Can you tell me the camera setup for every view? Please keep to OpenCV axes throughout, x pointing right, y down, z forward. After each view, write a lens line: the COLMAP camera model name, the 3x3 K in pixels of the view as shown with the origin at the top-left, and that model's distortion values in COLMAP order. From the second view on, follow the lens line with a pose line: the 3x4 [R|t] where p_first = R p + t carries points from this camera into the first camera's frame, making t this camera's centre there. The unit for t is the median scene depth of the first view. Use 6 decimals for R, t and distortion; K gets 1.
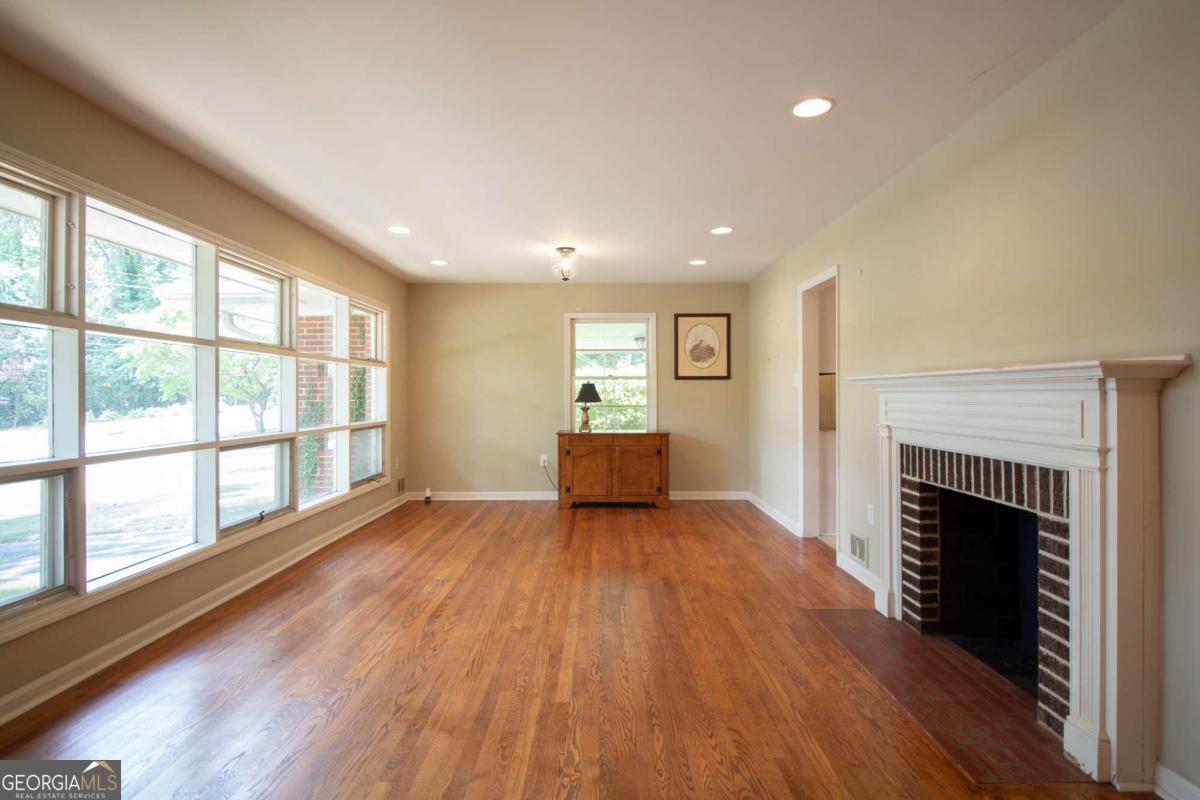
lens RADIAL K [[641.2, 0, 597.6], [0, 641.2, 390.9], [0, 0, 1]] dist [0.001078, -0.002592]
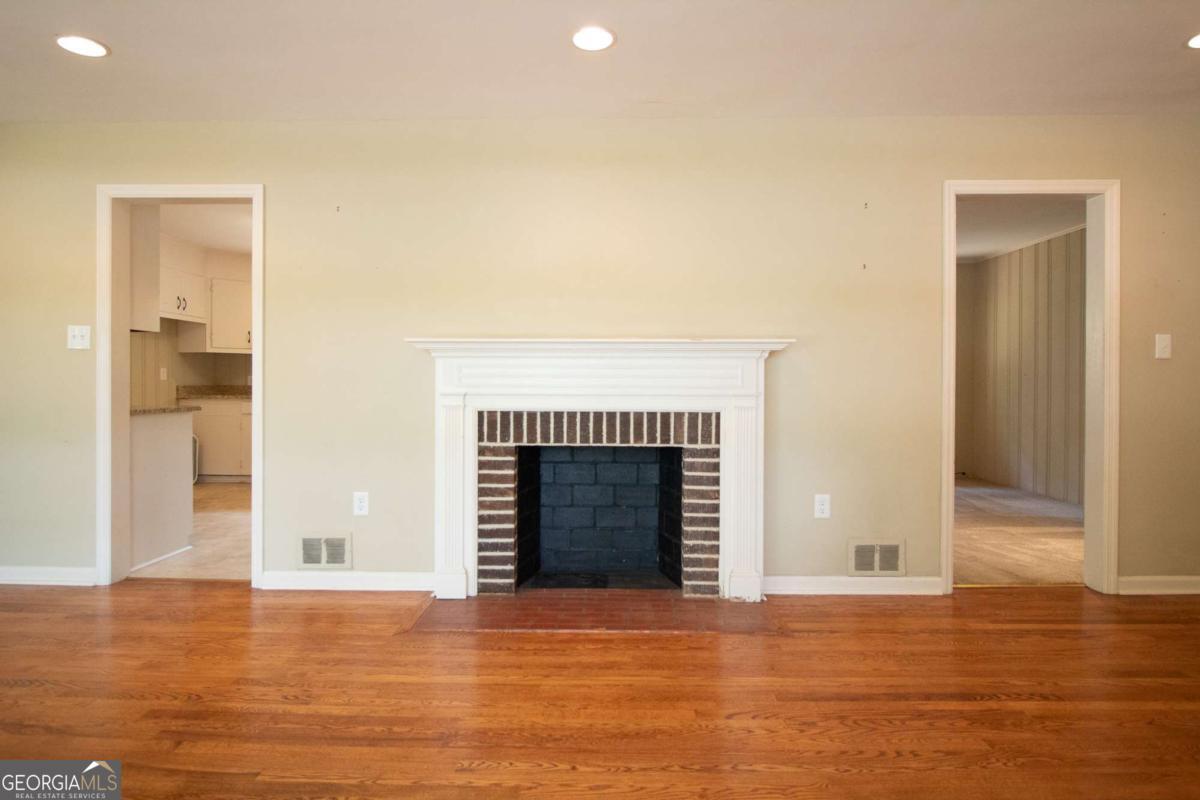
lens RADIAL K [[641.2, 0, 597.6], [0, 641.2, 390.9], [0, 0, 1]] dist [0.001078, -0.002592]
pose [[0.010884, -0.018050, 0.999778, -0.692153], [-0.010999, 0.999774, 0.018170, 0.048770], [-0.999880, -0.011194, 0.010683, 1.175171]]
